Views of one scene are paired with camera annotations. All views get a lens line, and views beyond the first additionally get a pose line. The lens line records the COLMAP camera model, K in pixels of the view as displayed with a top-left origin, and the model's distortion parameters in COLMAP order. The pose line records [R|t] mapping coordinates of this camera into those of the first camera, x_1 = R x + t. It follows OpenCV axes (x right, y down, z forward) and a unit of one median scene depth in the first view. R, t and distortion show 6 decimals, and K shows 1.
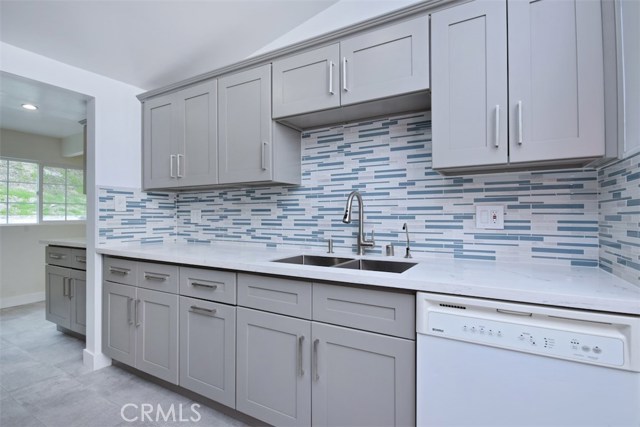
lens RADIAL K [[309.6, 0, 338.1], [0, 309.6, 211.3], [0, 0, 1]] dist [-0.001599, -0.000319]
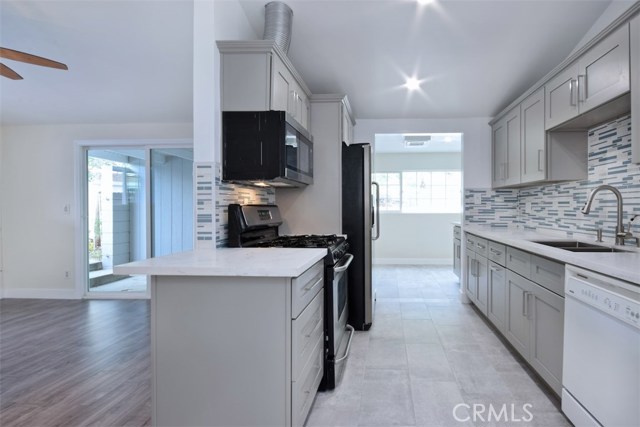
lens RADIAL K [[327.7, 0, 379.9], [0, 327.7, 218.2], [0, 0, 1]] dist [-0.059941, -0.000604]
pose [[0.466484, 0.030372, -0.884008, 0.558223], [0.012476, 0.999085, 0.040910, -0.003230], [0.884442, -0.030113, 0.465678, -0.188094]]
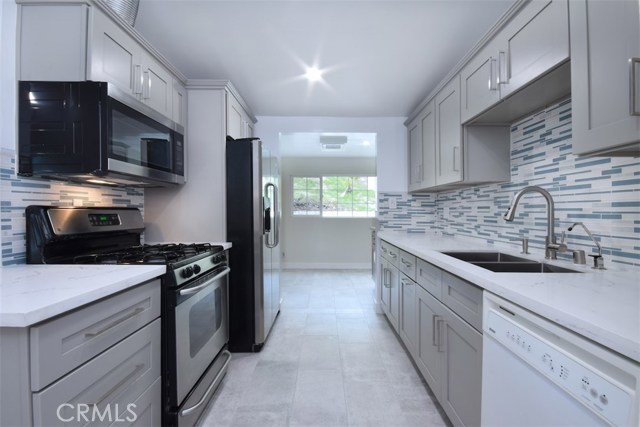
lens RADIAL K [[304.7, 0, 320.0], [0, 304.7, 213.5], [0, 0, 1]] dist [-0.043446, 0.000509]
pose [[0.480834, 0.010682, -0.876747, 0.425405], [0.004979, 0.999876, 0.014913, -0.001197], [0.876798, -0.011536, 0.480721, 0.035059]]
